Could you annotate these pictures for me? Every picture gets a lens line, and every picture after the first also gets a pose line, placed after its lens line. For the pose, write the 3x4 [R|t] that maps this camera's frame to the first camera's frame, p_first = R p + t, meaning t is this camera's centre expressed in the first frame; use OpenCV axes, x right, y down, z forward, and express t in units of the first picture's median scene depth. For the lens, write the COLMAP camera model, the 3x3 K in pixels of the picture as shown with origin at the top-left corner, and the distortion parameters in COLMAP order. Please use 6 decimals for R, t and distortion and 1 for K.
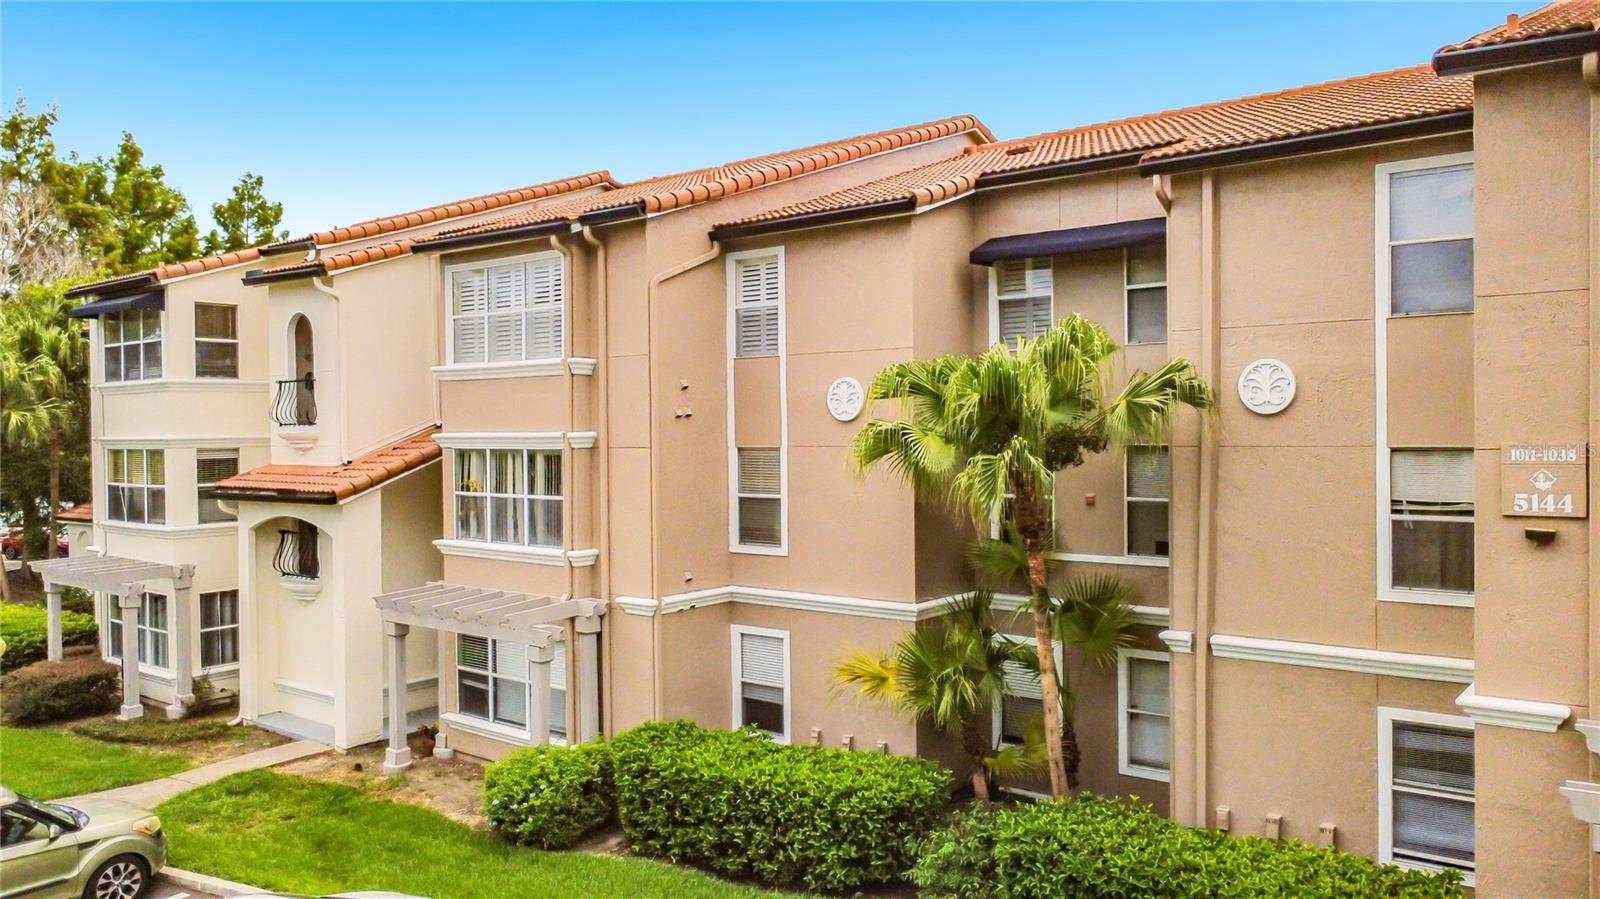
lens RADIAL K [[1182.6, 0, 800.5], [0, 1182.6, 439.4], [0, 0, 1]] dist [-0.018933, 0.015164]
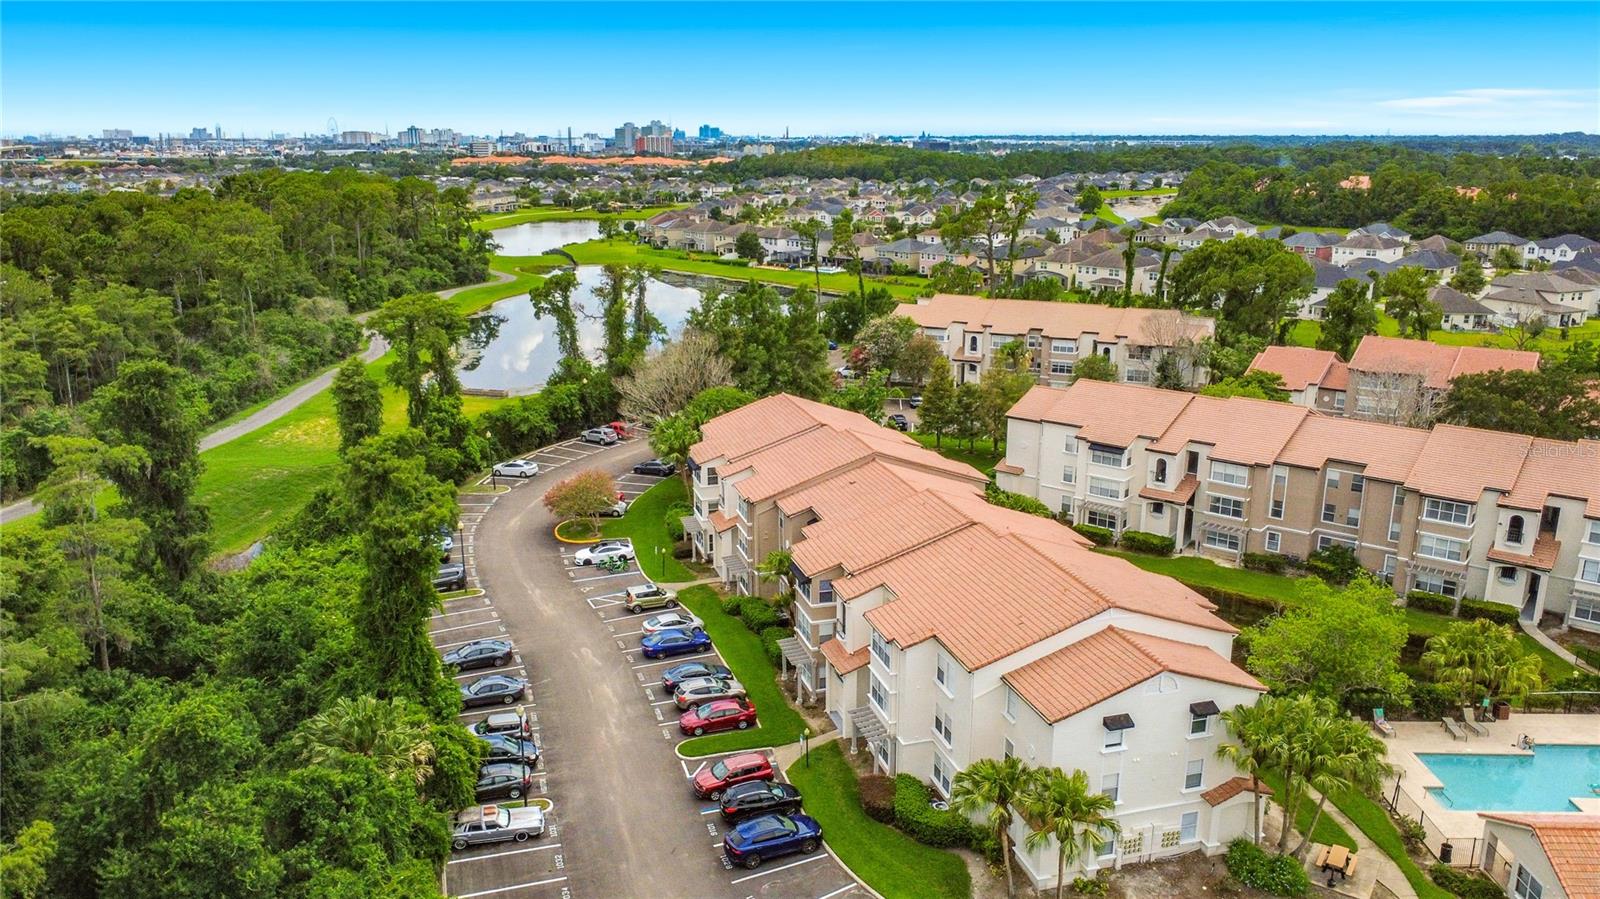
lens RADIAL K [[1182.6, 0, 793.9], [0, 1182.6, 447.6], [0, 0, 1]] dist [-0.018933, 0.015164]
pose [[0.999987, 0.004765, -0.001844, -2.026106], [-0.004150, 0.968065, 0.250665, -1.419143], [0.002980, -0.250654, 0.968072, -3.771911]]
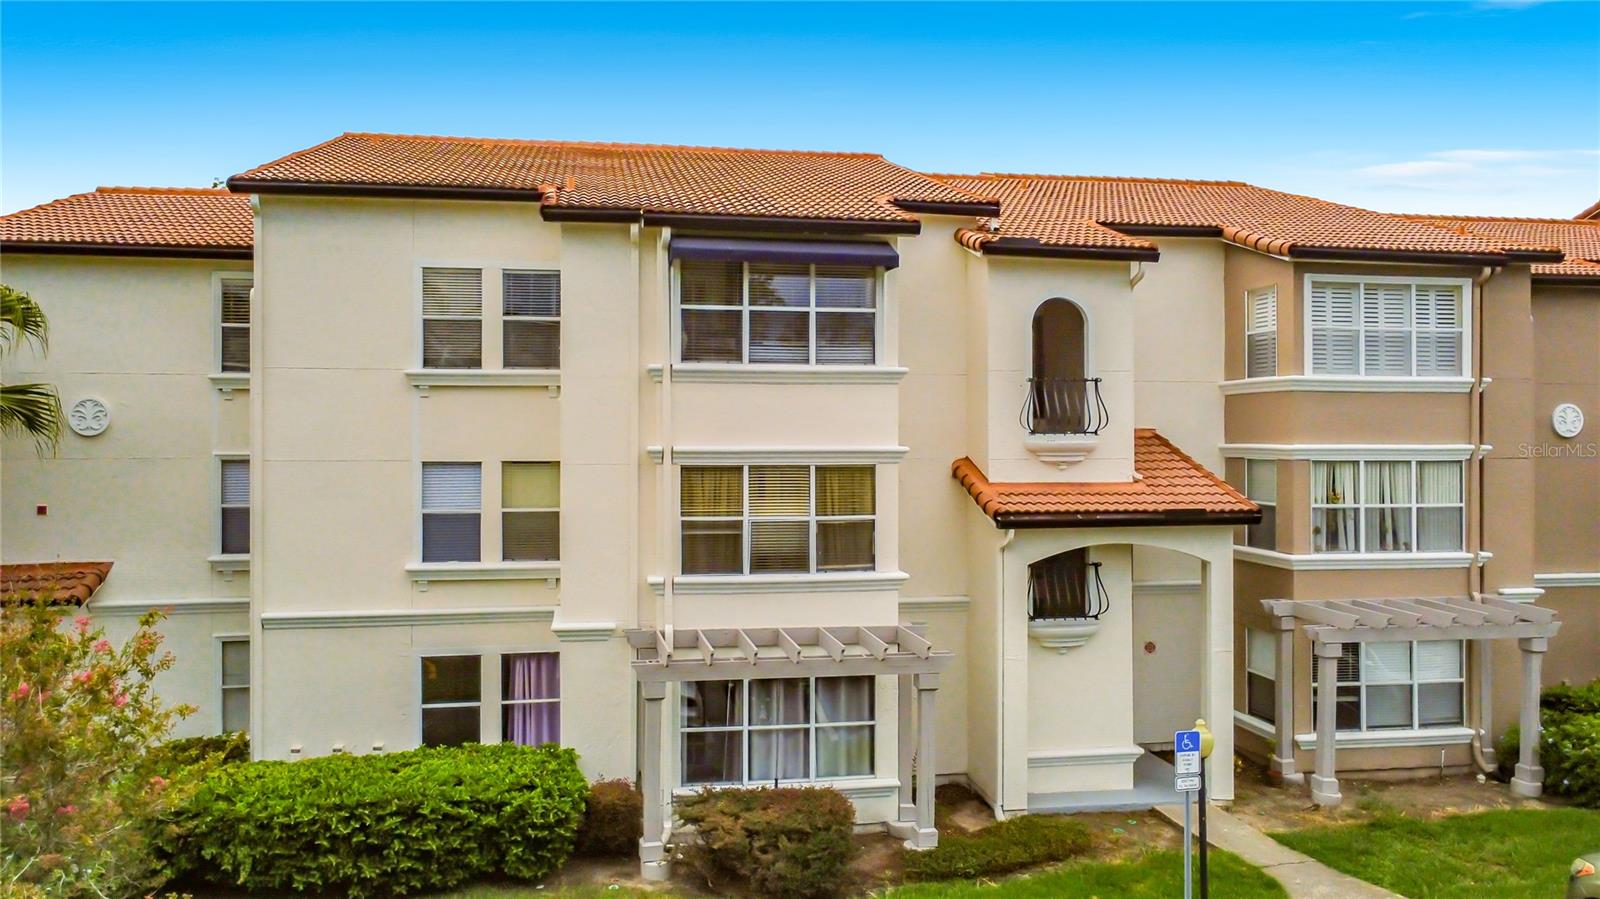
lens RADIAL K [[1182.6, 0, 770.6], [0, 1182.6, 416.7], [0, 0, 1]] dist [-0.018933, 0.015164]
pose [[0.679051, 0.021585, 0.733774, -1.280257], [-0.000704, 0.999586, -0.028753, -0.000132], [-0.734091, 0.019008, 0.678785, 0.646708]]
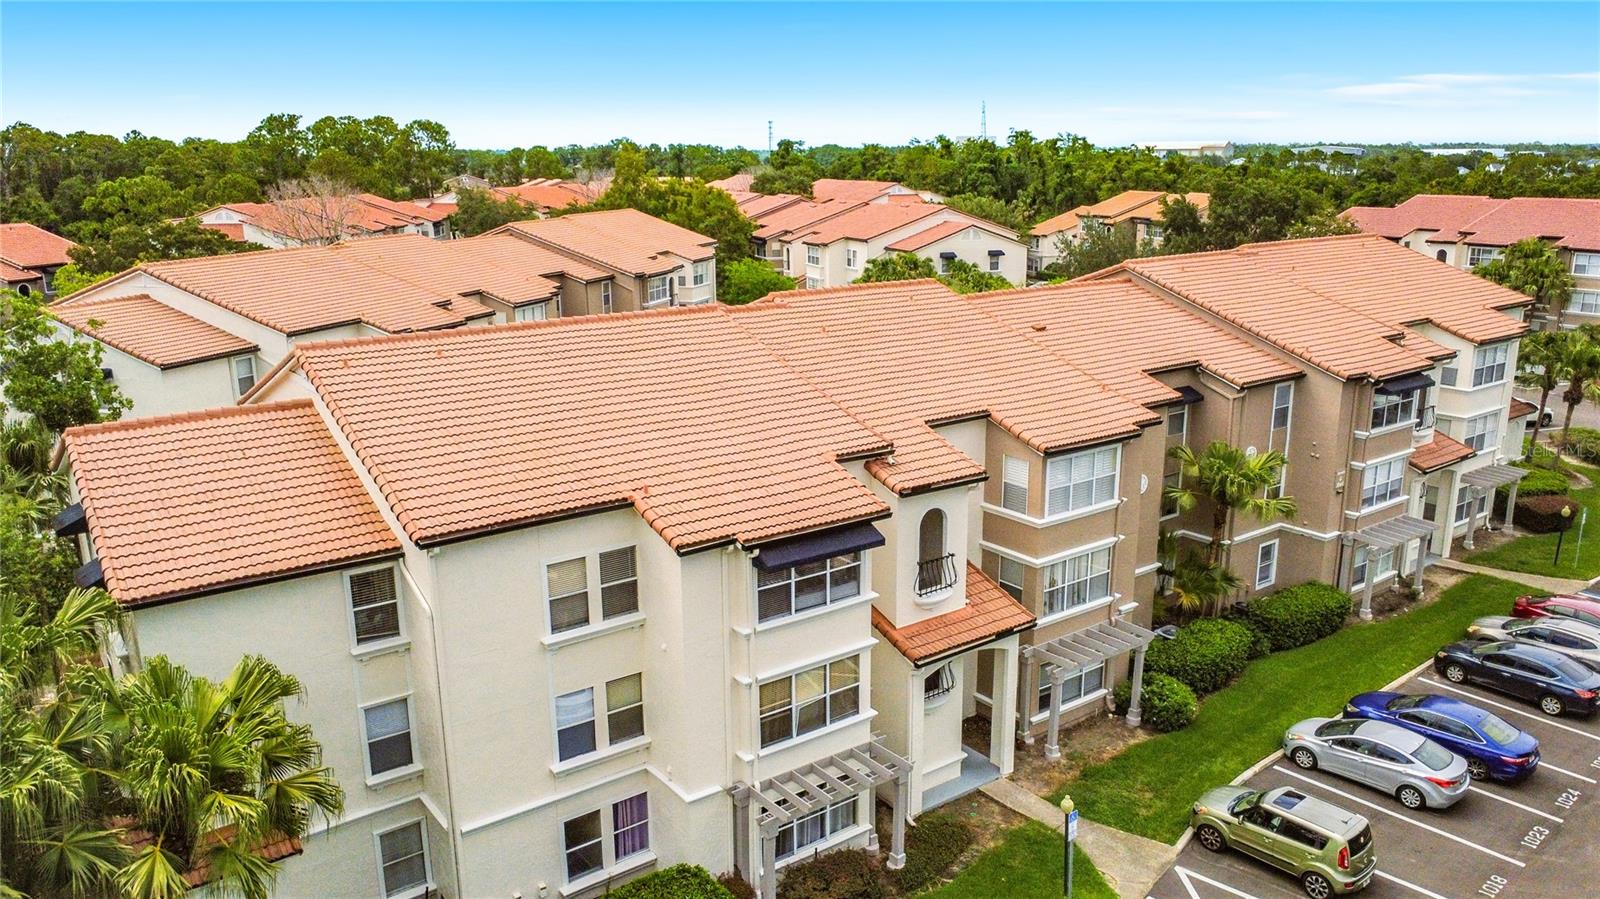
lens RADIAL K [[1182.6, 0, 786.3], [0, 1182.6, 443.6], [0, 0, 1]] dist [-0.018933, 0.015164]
pose [[0.268685, -0.219139, 0.937969, -1.832877], [0.018164, 0.974757, 0.222530, -0.513116], [-0.963057, -0.042753, 0.265883, 0.891710]]
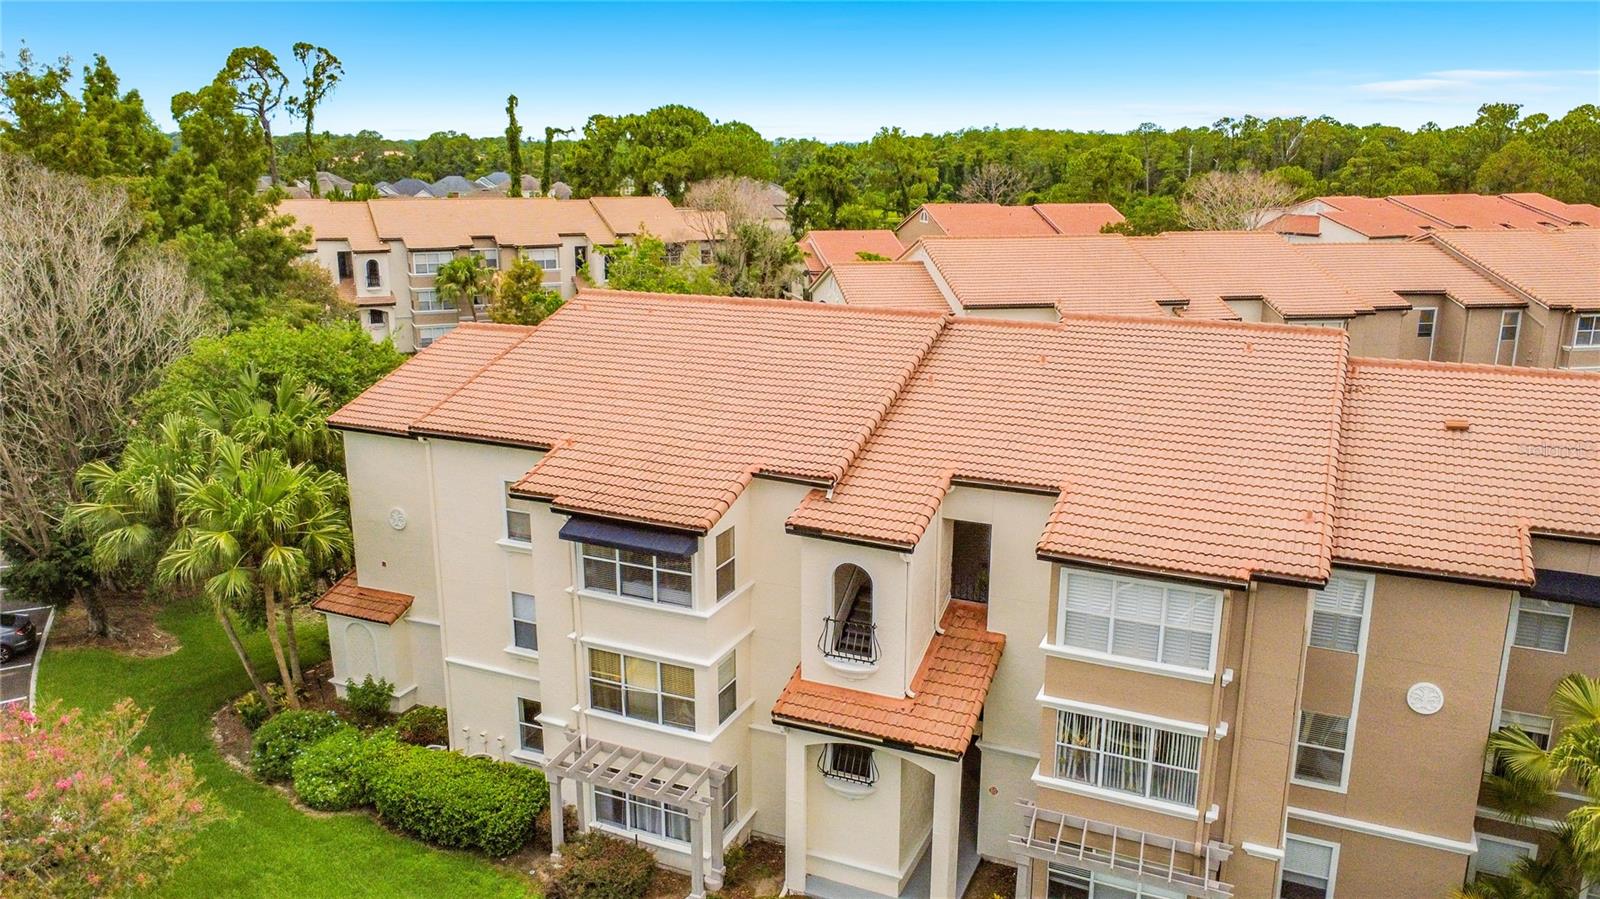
lens RADIAL K [[1182.6, 0, 807.6], [0, 1182.6, 437.0], [0, 0, 1]] dist [-0.018933, 0.015164]
pose [[0.968820, -0.041352, 0.244289, -0.805411], [-0.014174, 0.975109, 0.221274, -0.514225], [-0.247358, -0.217837, 0.944119, -0.017519]]
